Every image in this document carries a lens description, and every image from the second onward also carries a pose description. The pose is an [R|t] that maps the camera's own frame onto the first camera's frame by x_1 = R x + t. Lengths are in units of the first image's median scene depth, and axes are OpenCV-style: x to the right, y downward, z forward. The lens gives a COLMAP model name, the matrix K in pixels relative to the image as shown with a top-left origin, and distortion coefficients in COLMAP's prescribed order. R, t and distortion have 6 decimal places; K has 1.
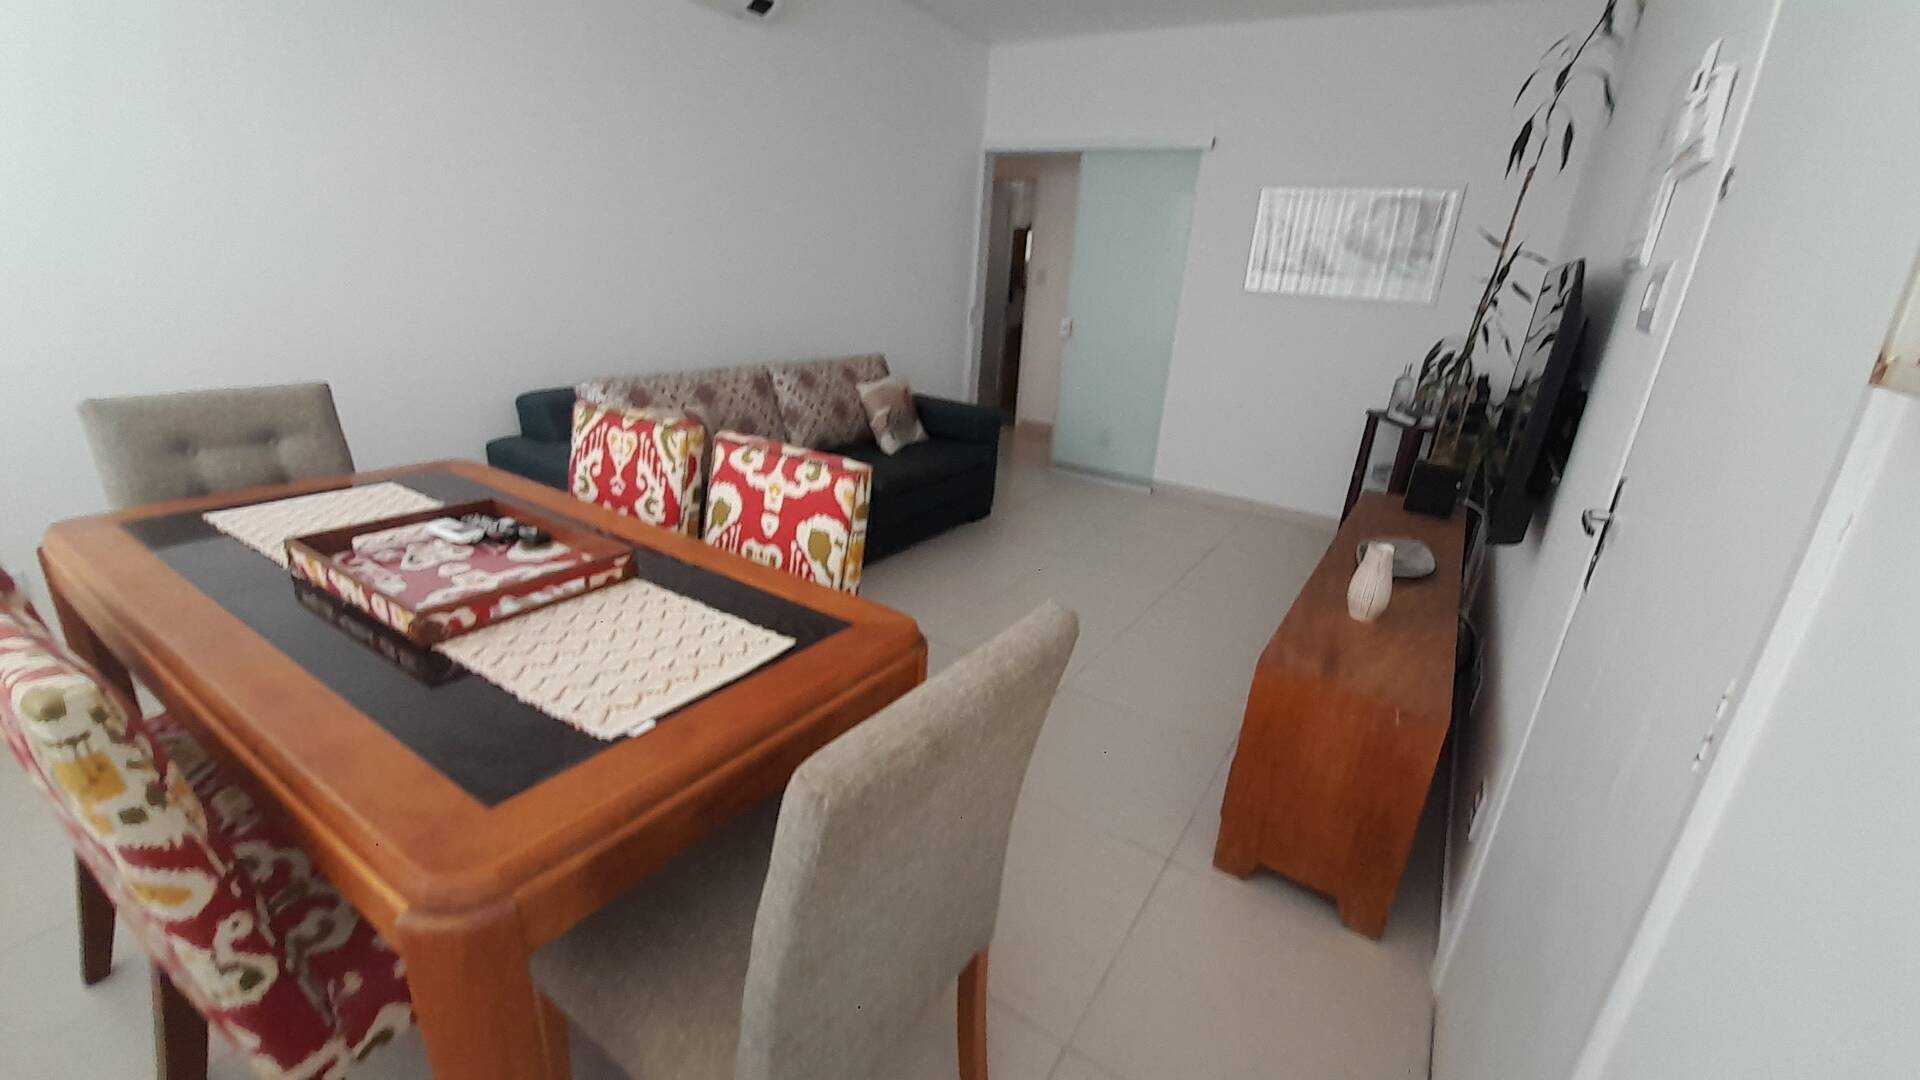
lens RADIAL K [[755.4, 0, 960.0], [0, 755.4, 540.0], [0, 0, 1]] dist [0.013905, -0.018378]
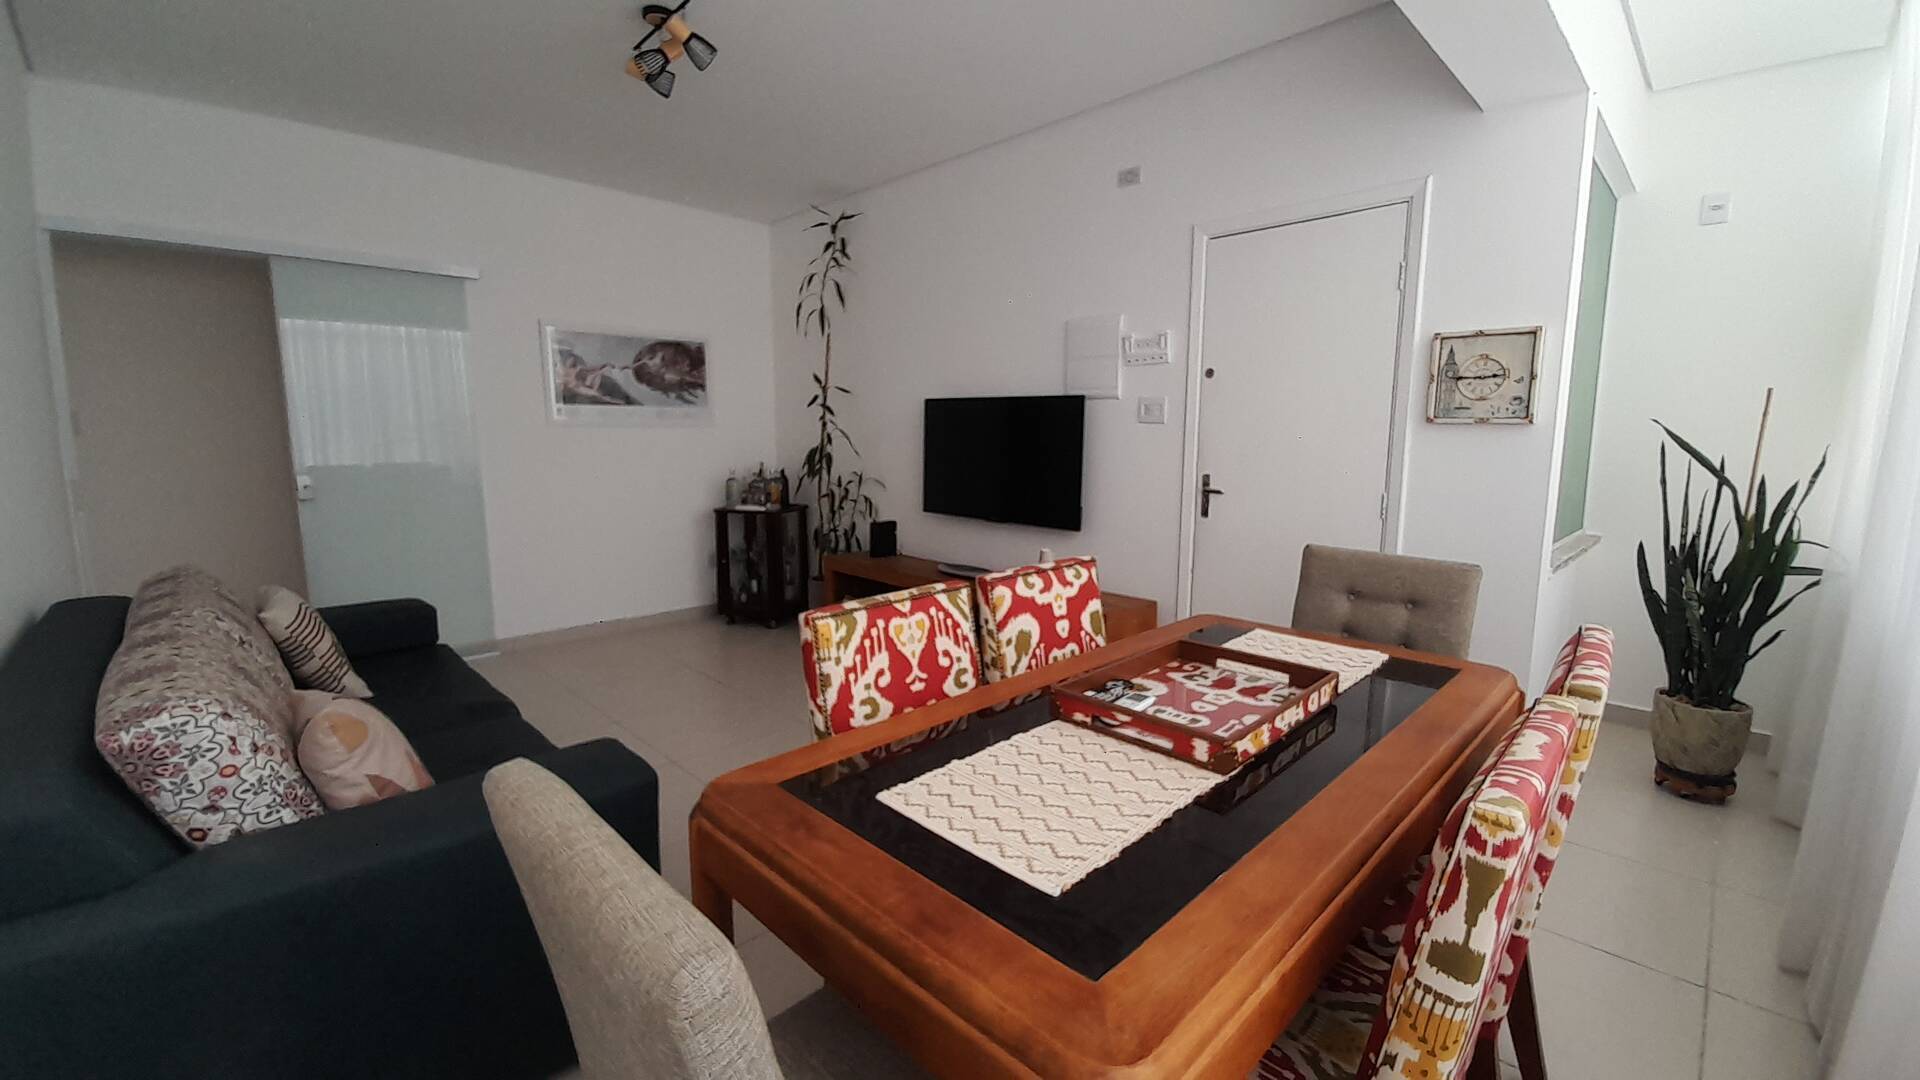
lens RADIAL K [[765.0, 0, 989.3], [0, 765.0, 535.7], [0, 0, 1]] dist [0.022215, -0.019190]
pose [[0.211075, -0.205026, 0.955726, -1.400715], [0.343765, 0.930863, 0.123771, -0.345169], [-0.915026, 0.302420, 0.266962, 0.746571]]
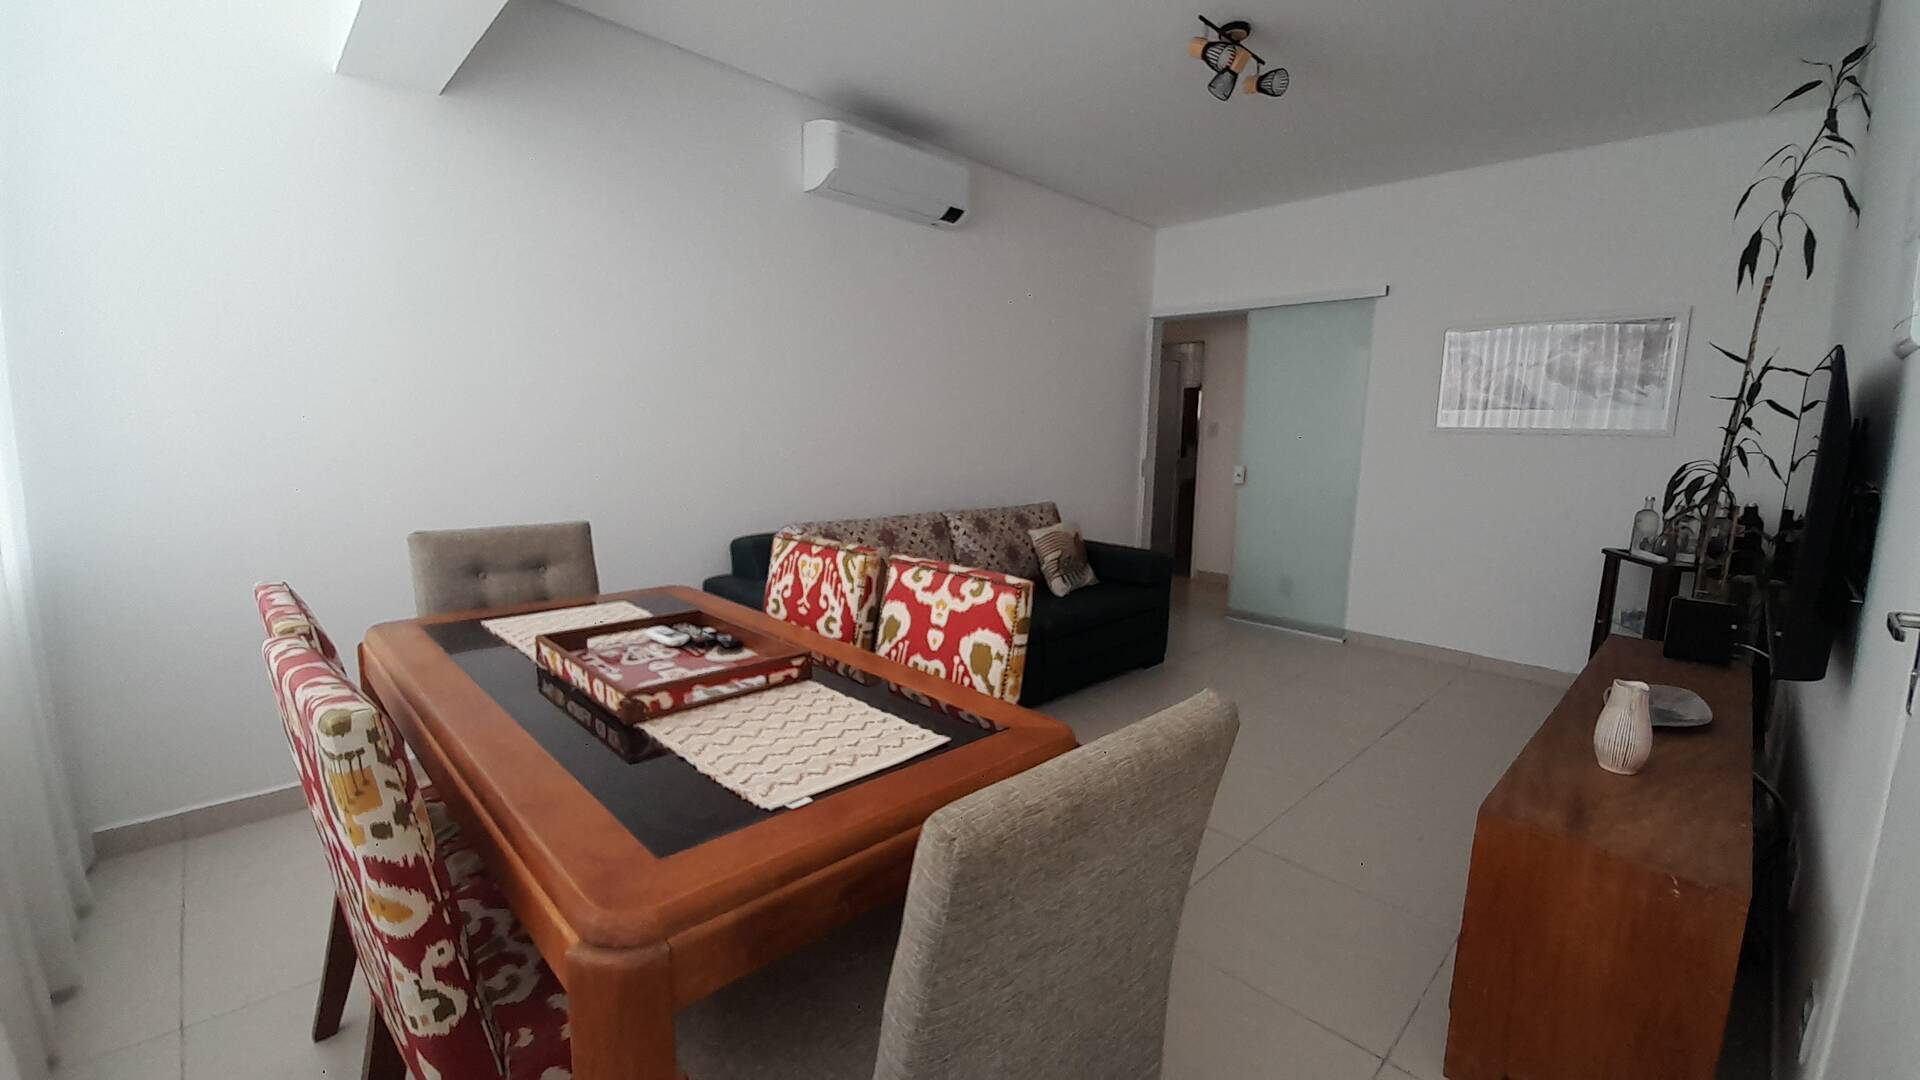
lens RADIAL K [[750.9, 0, 960.0], [0, 750.9, 540.0], [0, 0, 1]] dist [0.000915, -0.009621]
pose [[0.973367, -0.014629, -0.228784, 0.019677], [-0.033590, 0.978090, -0.205452, 0.057514], [0.226777, 0.207666, 0.951550, -0.001672]]
